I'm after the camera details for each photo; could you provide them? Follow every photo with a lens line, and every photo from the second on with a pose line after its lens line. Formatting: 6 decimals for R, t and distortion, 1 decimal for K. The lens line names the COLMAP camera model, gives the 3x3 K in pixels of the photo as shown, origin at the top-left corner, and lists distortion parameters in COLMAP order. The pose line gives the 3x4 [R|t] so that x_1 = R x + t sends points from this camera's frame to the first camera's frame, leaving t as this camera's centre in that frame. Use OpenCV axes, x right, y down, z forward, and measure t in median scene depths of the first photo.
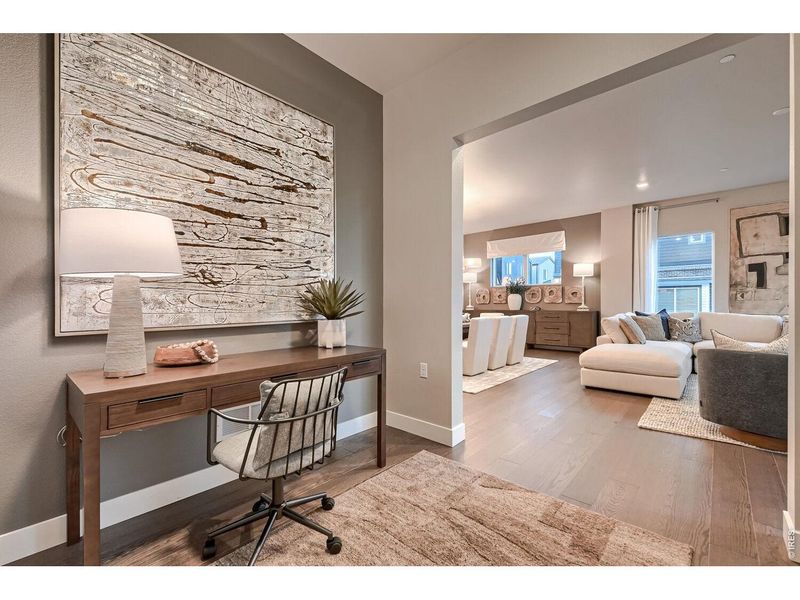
lens RADIAL K [[338.0, 0, 398.8], [0, 338.0, 308.2], [0, 0, 1]] dist [0.002025, -0.000399]
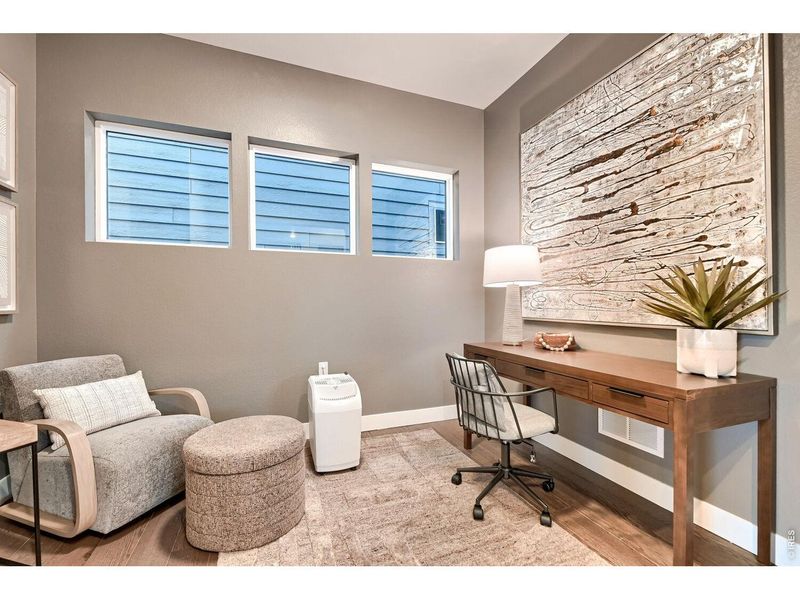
lens RADIAL K [[352.1, 0, 401.6], [0, 352.1, 301.9], [0, 0, 1]] dist [0.000331, -0.009048]
pose [[-0.448136, 0.002112, -0.893963, 0.666361], [-0.010137, 0.999921, 0.007444, -0.014346], [0.893908, 0.012399, -0.448079, 0.879449]]
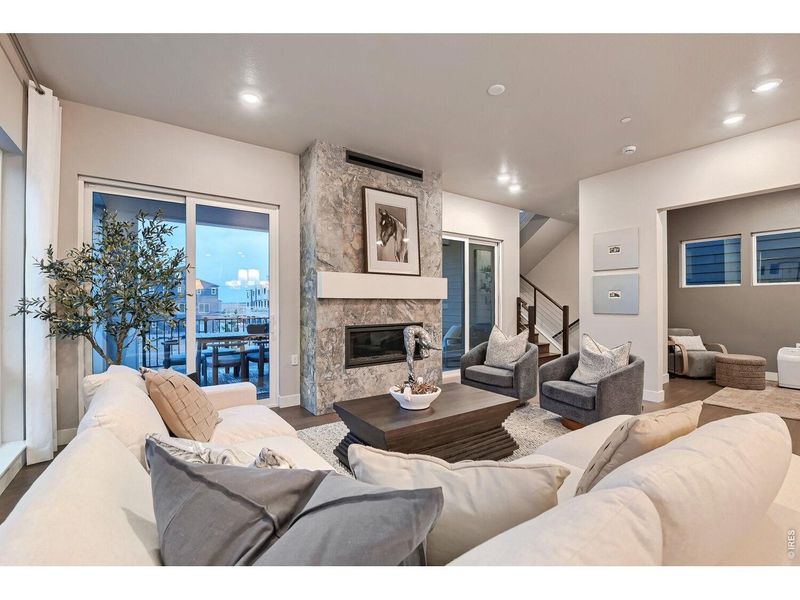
lens RADIAL K [[352.1, 0, 401.6], [0, 352.1, 301.9], [0, 0, 1]] dist [0.000331, -0.009048]
pose [[-0.978772, 0.007974, 0.204799, 1.408740], [0.010369, 0.999890, 0.010620, -0.082142], [-0.204691, 0.012518, -0.978747, 2.193322]]
